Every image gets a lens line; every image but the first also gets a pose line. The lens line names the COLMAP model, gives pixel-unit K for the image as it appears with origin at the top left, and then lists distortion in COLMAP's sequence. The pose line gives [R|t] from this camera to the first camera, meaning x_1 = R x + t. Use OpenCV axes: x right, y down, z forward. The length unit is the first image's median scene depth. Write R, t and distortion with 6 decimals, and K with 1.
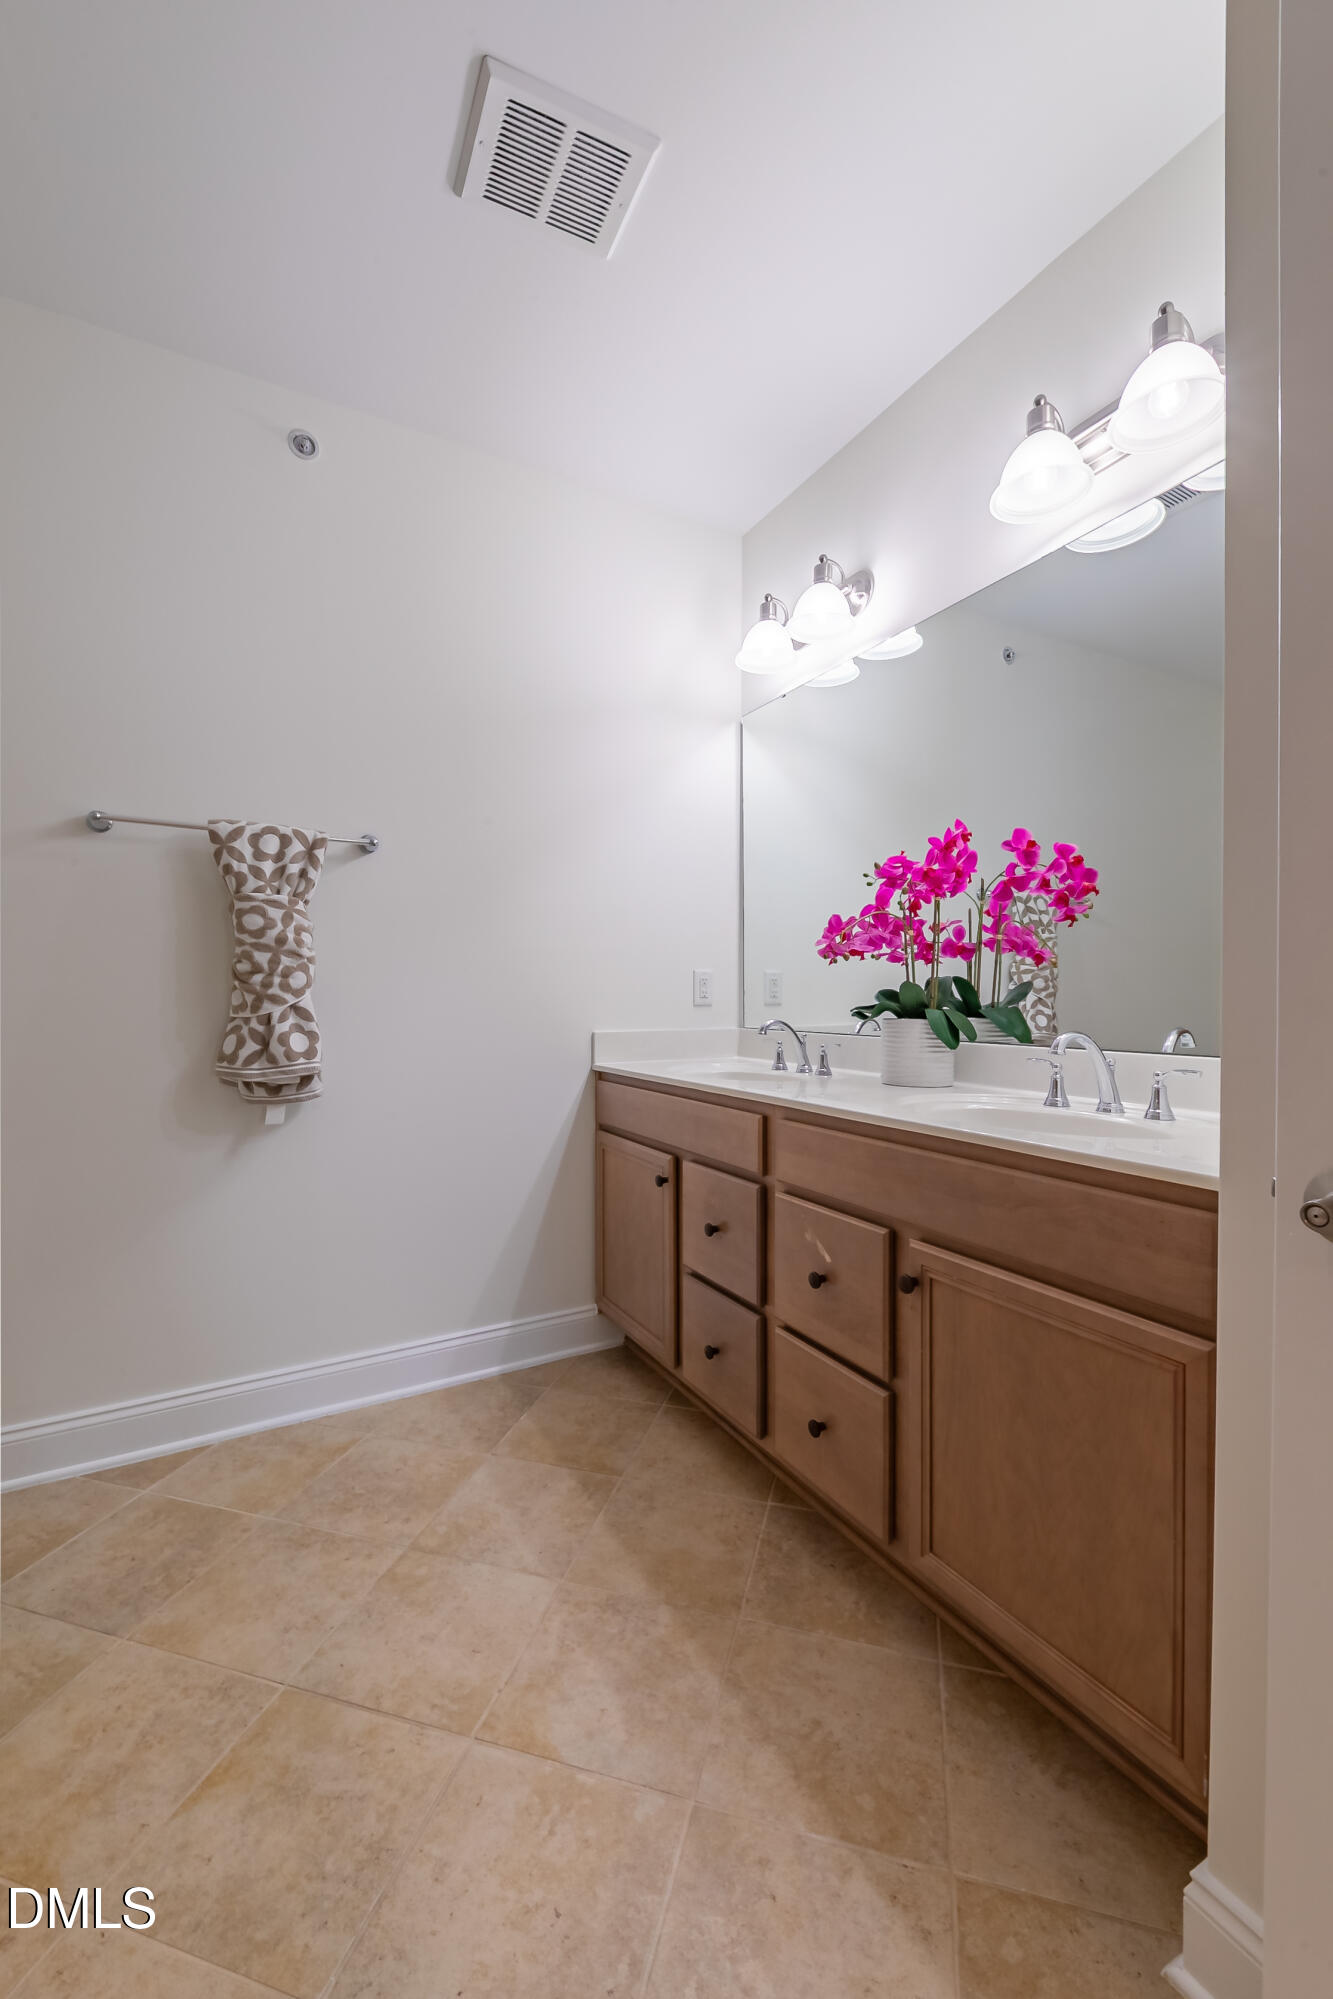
lens RADIAL K [[803.7, 0, 666.5], [0, 803.7, 999.5], [0, 0, 1]] dist [0.003286, -0.002794]
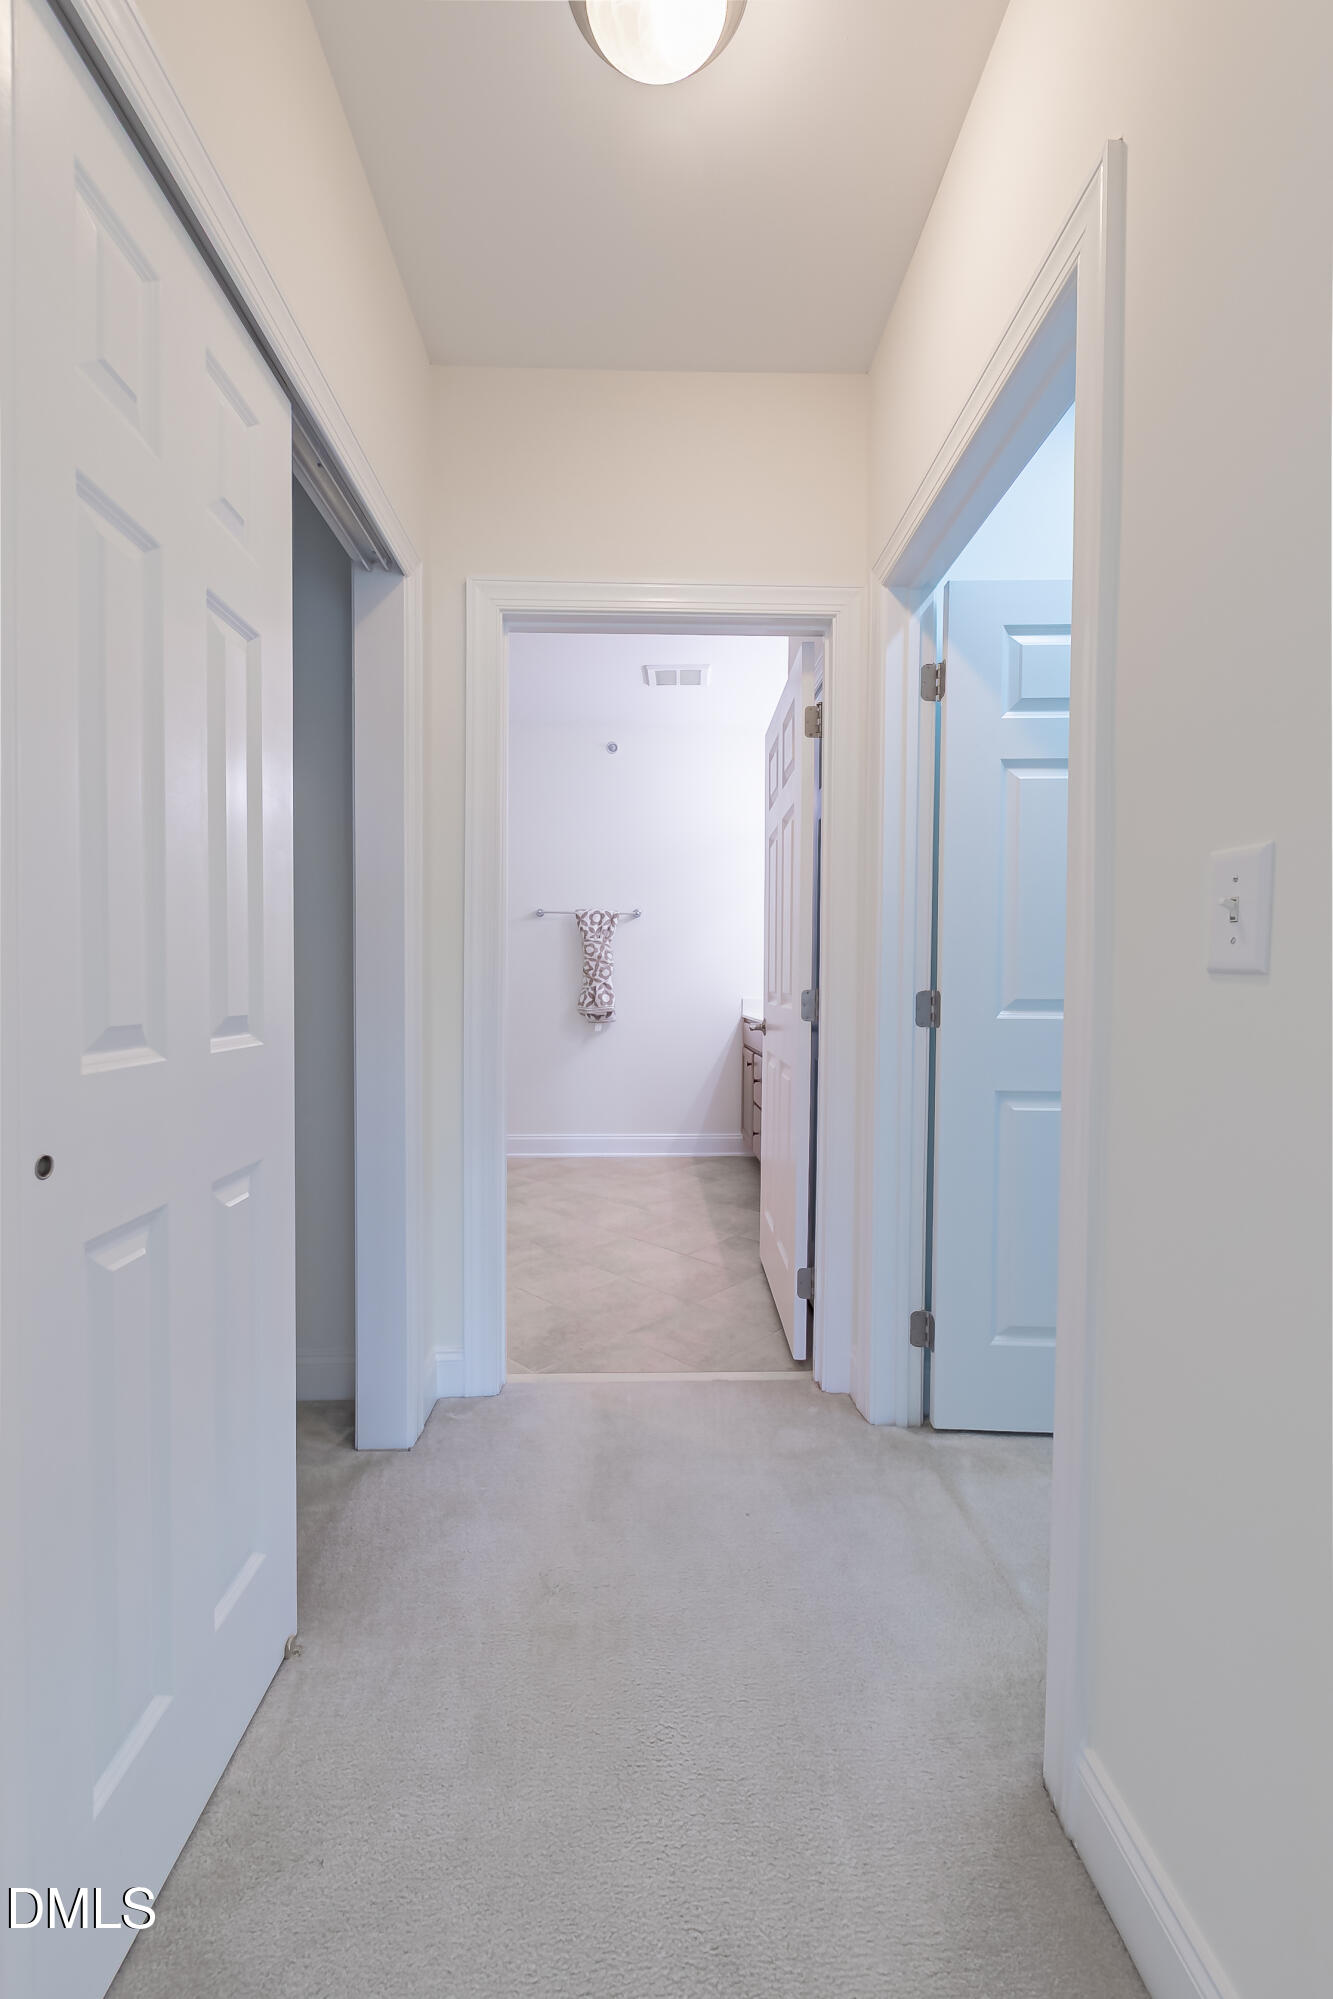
lens RADIAL K [[803.7, 0, 666.5], [0, 803.7, 999.5], [0, 0, 1]] dist [0.003286, -0.002794]
pose [[0.890024, 0.015378, -0.455655, 0.830039], [-0.010112, 0.999851, 0.013993, 0.021363], [0.455802, -0.007847, 0.890047, -1.107719]]
